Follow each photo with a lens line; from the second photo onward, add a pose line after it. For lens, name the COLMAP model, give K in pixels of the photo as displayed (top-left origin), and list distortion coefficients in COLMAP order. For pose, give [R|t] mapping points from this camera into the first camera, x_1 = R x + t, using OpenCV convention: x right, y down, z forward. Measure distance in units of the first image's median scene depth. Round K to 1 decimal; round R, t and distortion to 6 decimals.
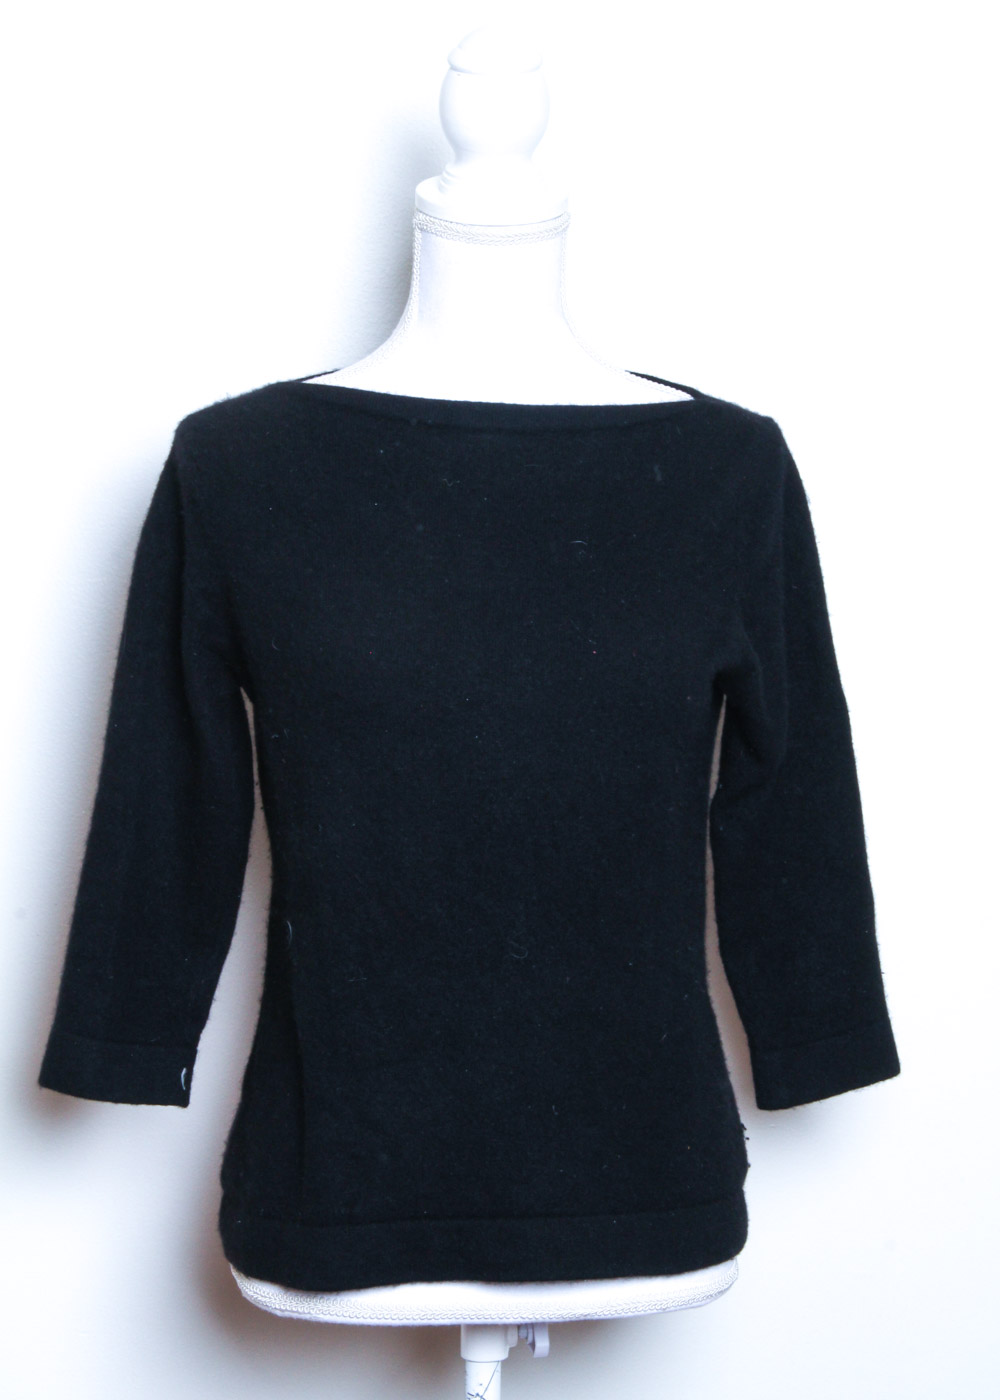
lens RADIAL K [[3449.4, 0, 499.4], [0, 3449.4, 700.5], [0, 0, 1]] dist [0.001969, 0.000000]
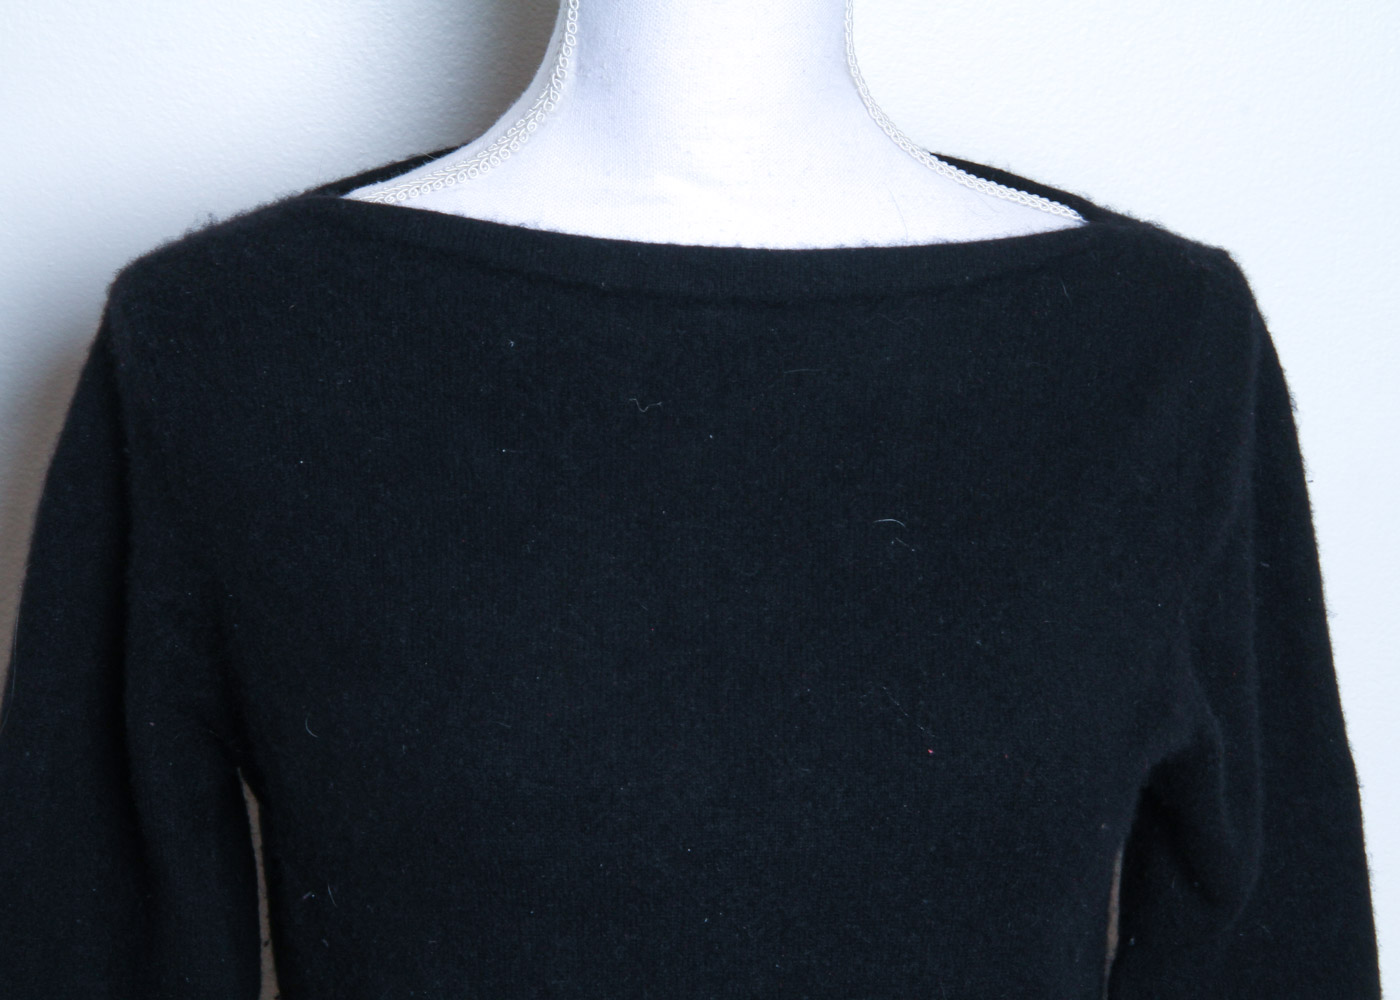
lens RADIAL K [[4675.8, 0, 703.6], [0, 4675.8, 498.6], [0, 0, 1]] dist [0.472339, 0.000000]
pose [[0.999094, -0.000240, 0.042547, -0.034729], [-0.001682, 0.998980, 0.045132, -0.079441], [-0.042514, -0.045163, 0.998075, 0.281669]]
